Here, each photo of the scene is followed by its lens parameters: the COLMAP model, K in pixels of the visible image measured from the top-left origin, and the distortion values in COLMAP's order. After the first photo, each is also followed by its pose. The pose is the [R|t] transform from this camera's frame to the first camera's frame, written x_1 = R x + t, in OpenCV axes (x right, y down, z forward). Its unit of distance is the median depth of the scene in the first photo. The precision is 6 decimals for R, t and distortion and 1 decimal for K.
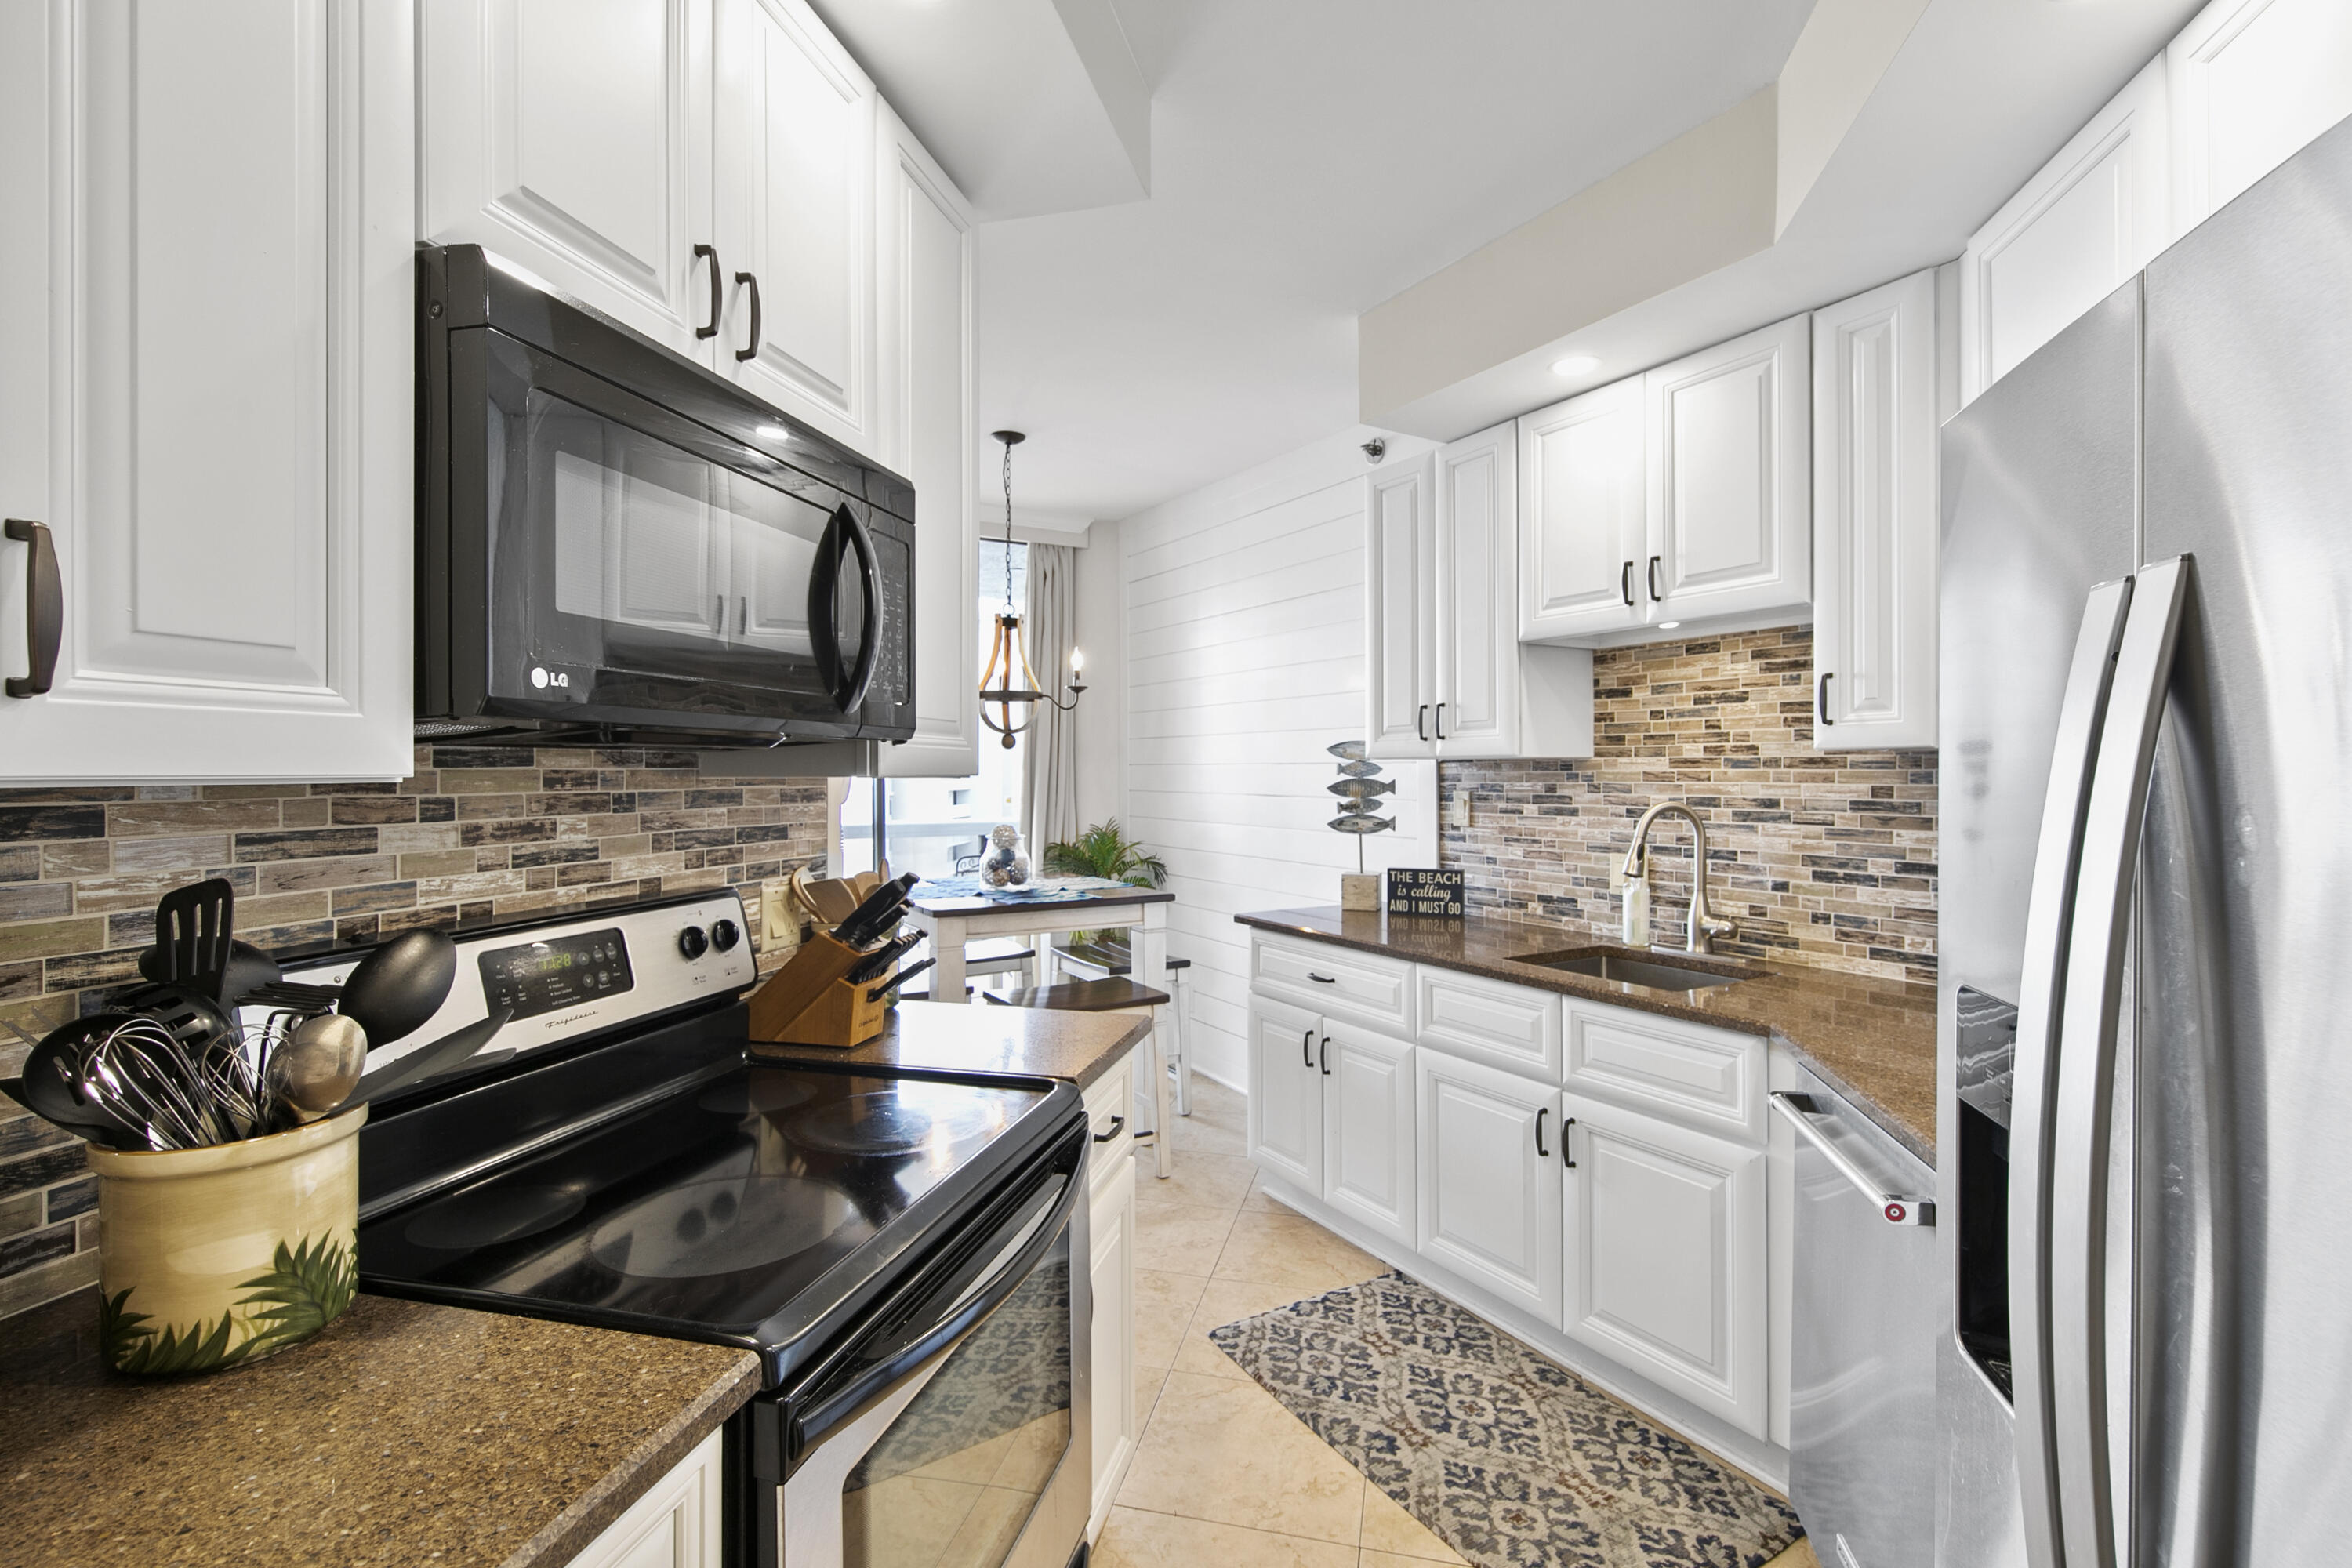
lens RADIAL K [[1068.7, 0, 1170.5], [0, 1068.7, 779.1], [0, 0, 1]] dist [0.014971, -0.008117]
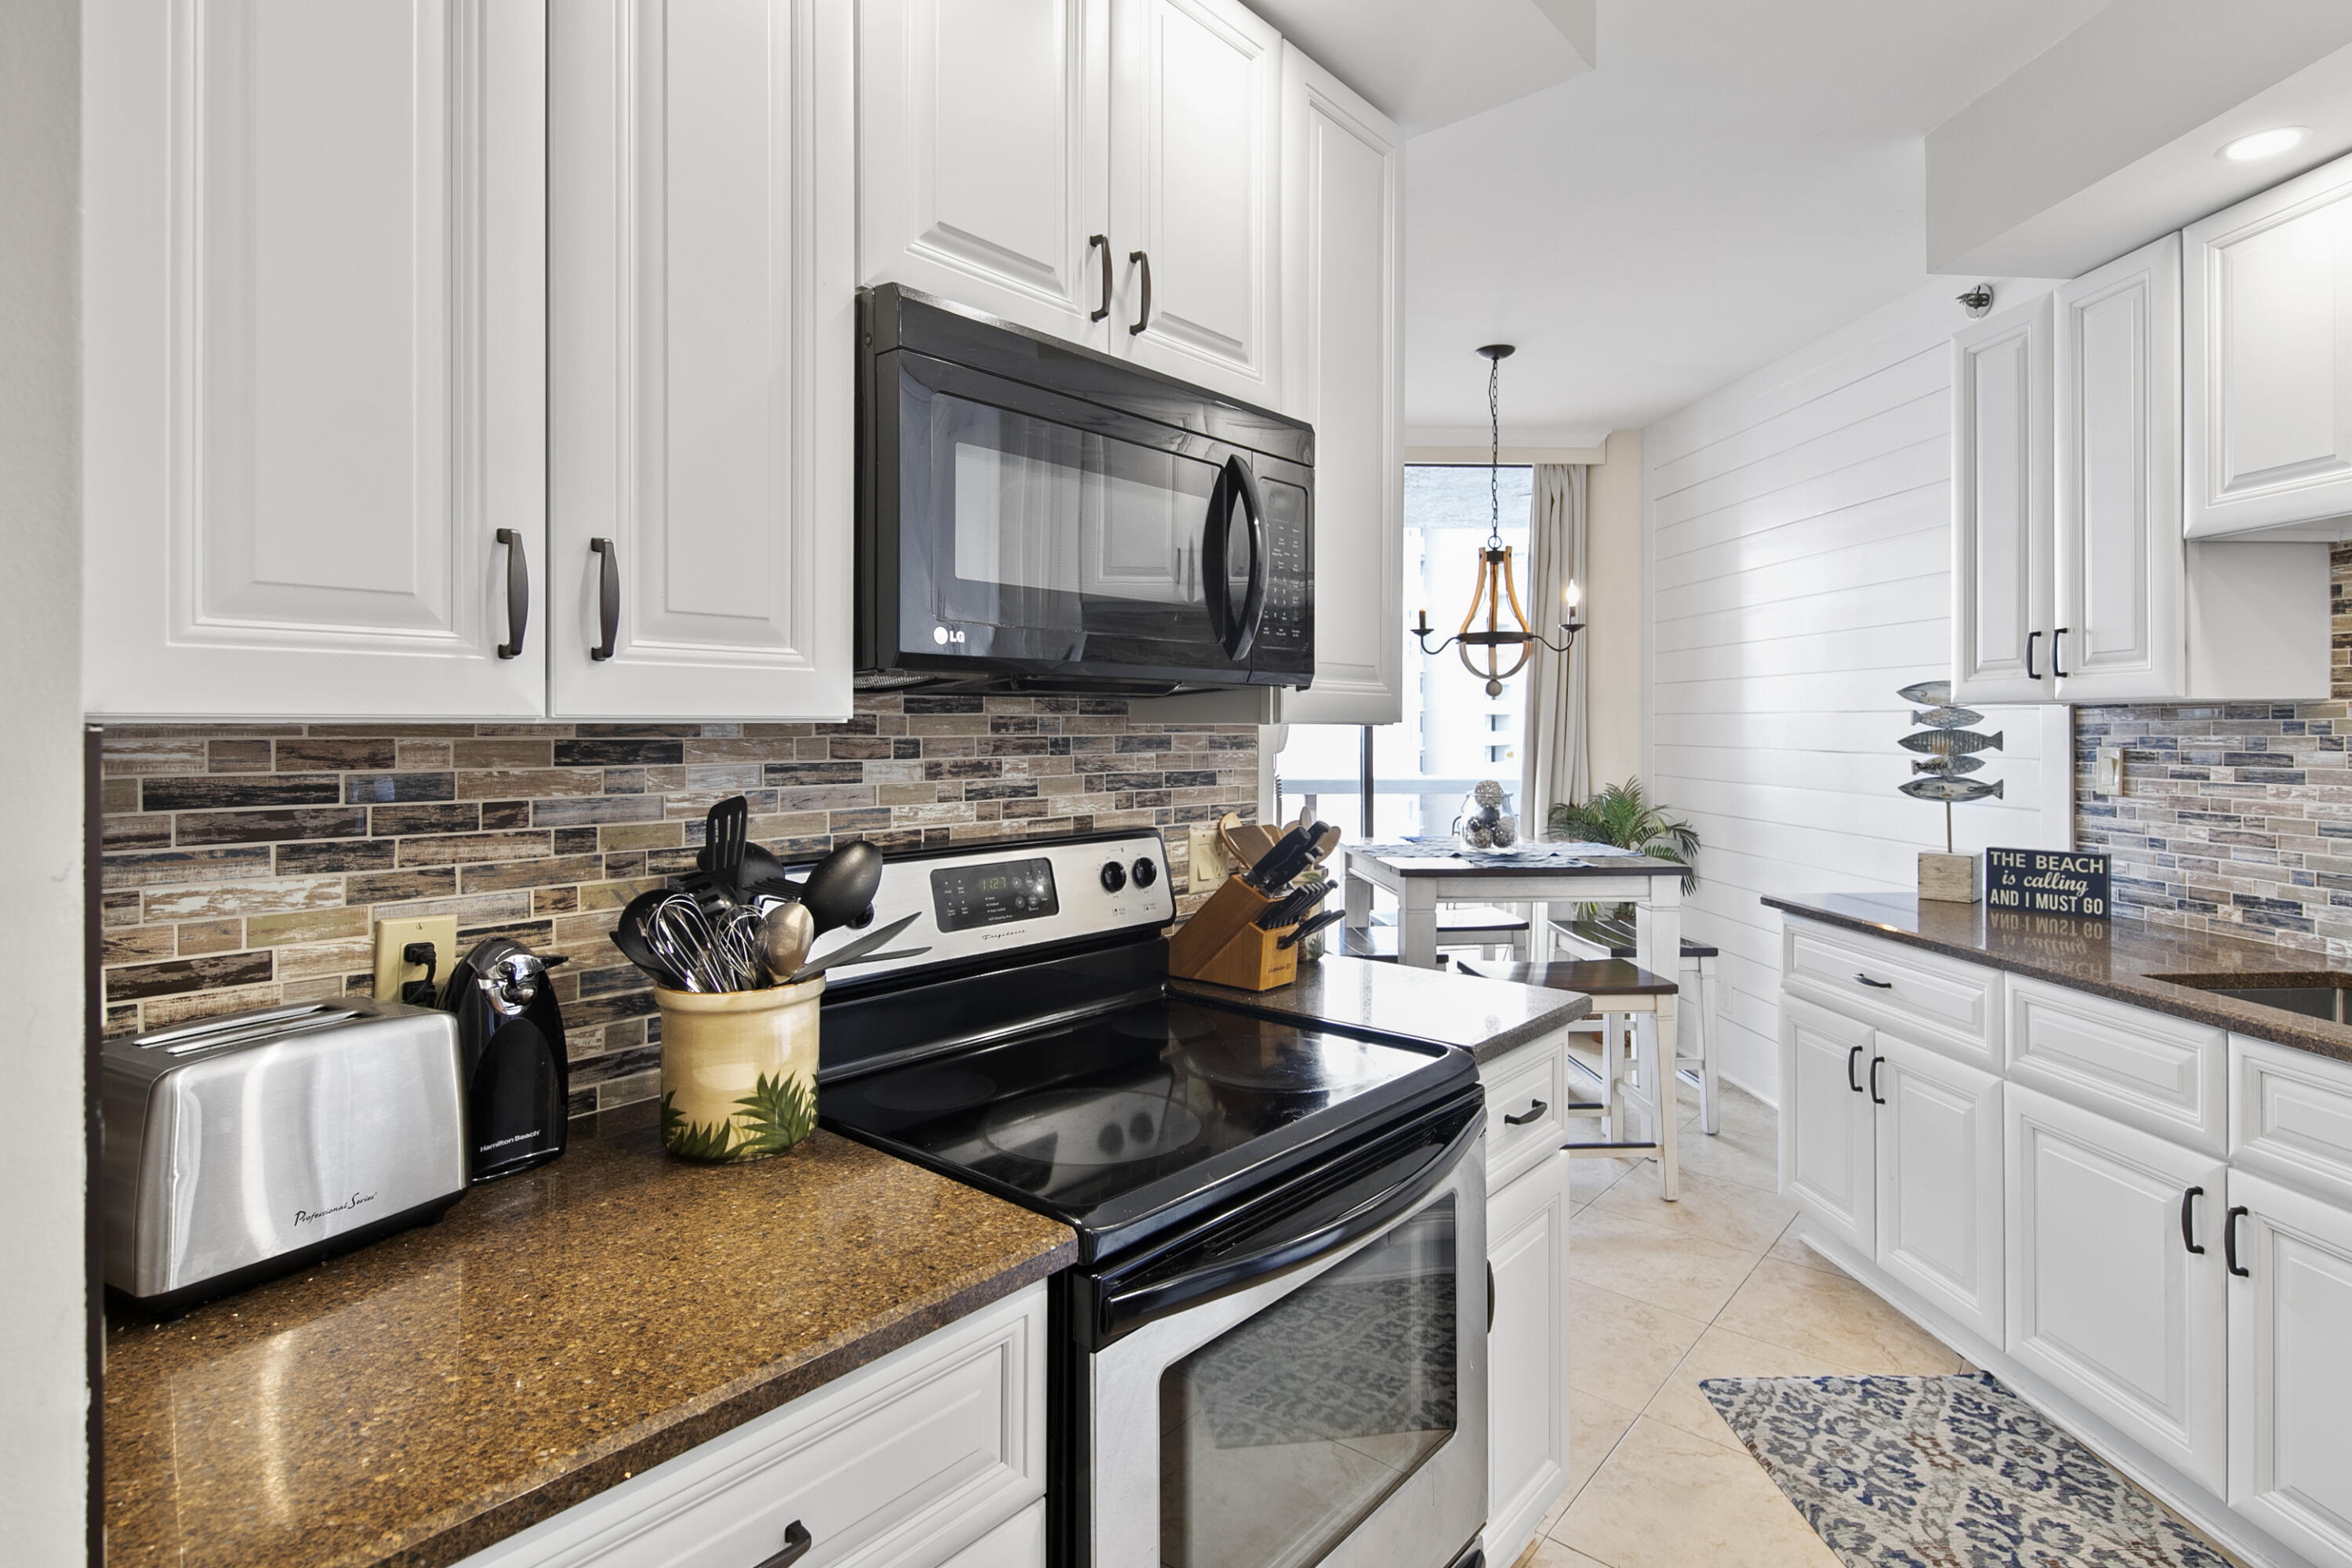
lens RADIAL K [[1179.0, 0, 1174.8], [0, 1179.0, 730.3], [0, 0, 1]] dist [0.016497, -0.007898]
pose [[0.893828, 0.002869, -0.448400, 0.081180], [-0.003899, 0.999991, -0.001375, 0.004025], [0.448393, 0.002977, 0.893832, -0.018628]]
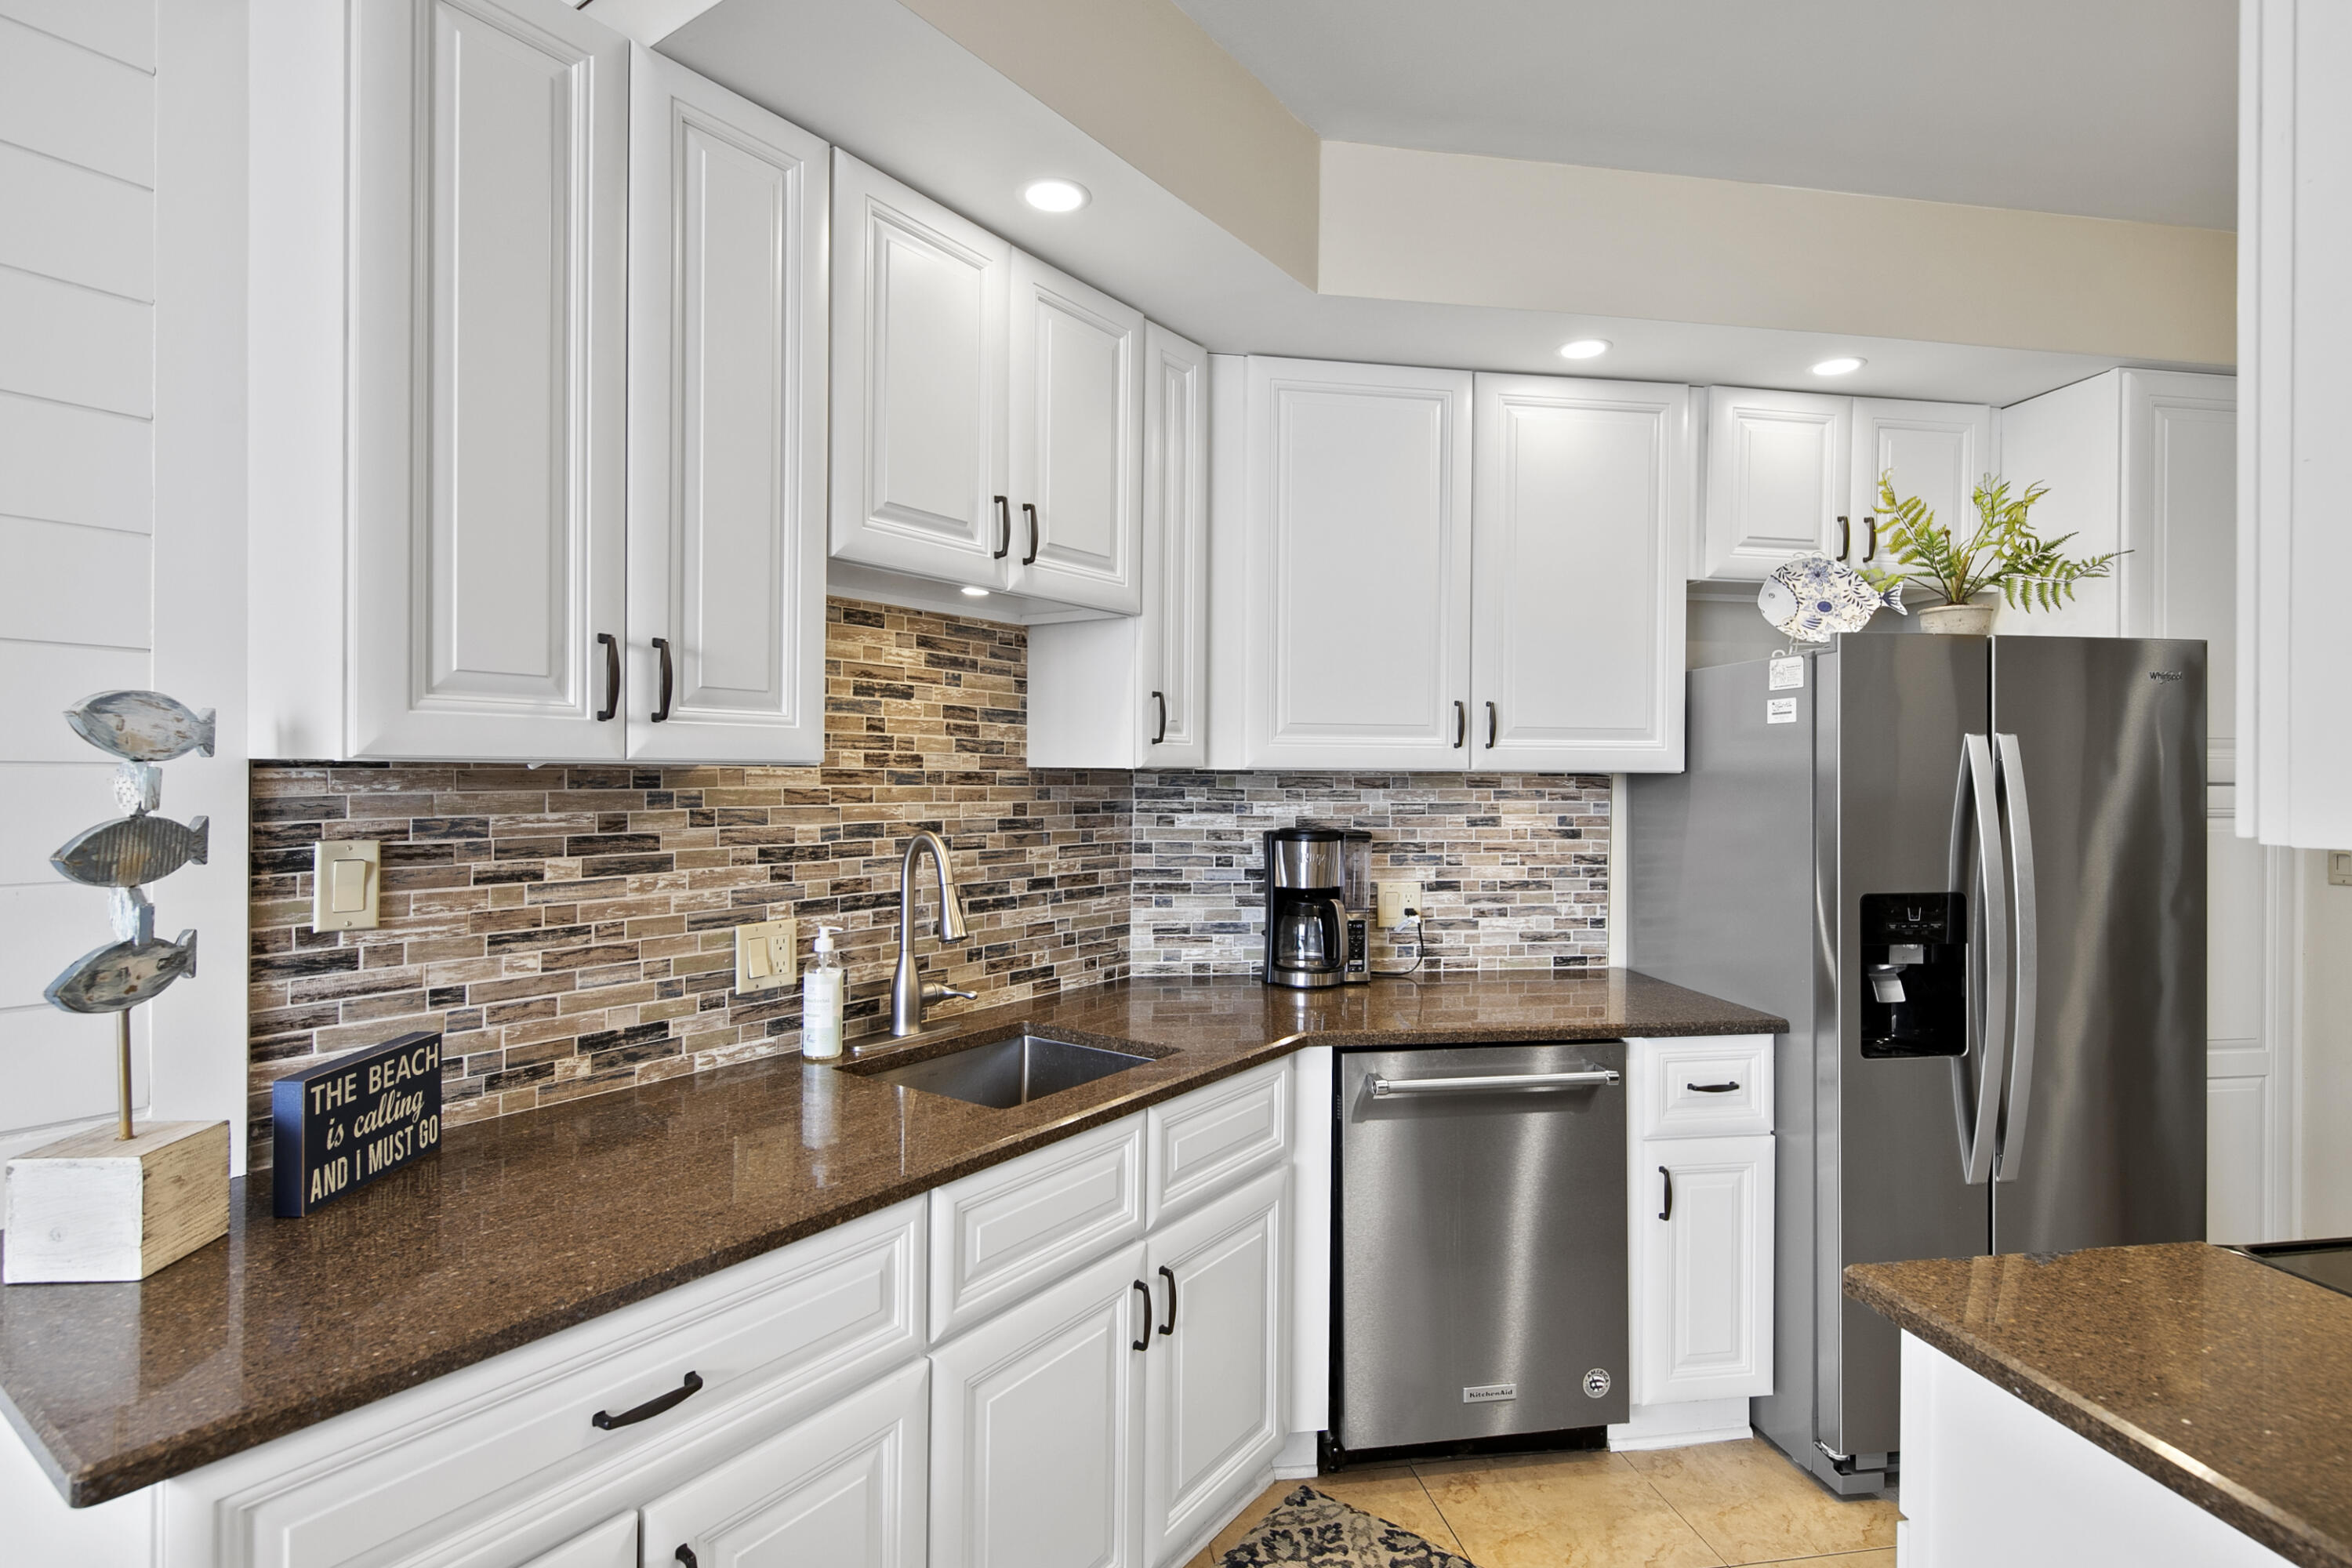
lens RADIAL K [[1159.8, 0, 1176.2], [0, 1159.8, 777.2], [0, 0, 1]] dist [0.003878, 0.000108]
pose [[-0.404973, -0.005437, 0.914312, -0.303659], [-0.003924, 0.999983, 0.004209, -0.018994], [-0.914320, -0.001883, -0.404988, 1.127382]]
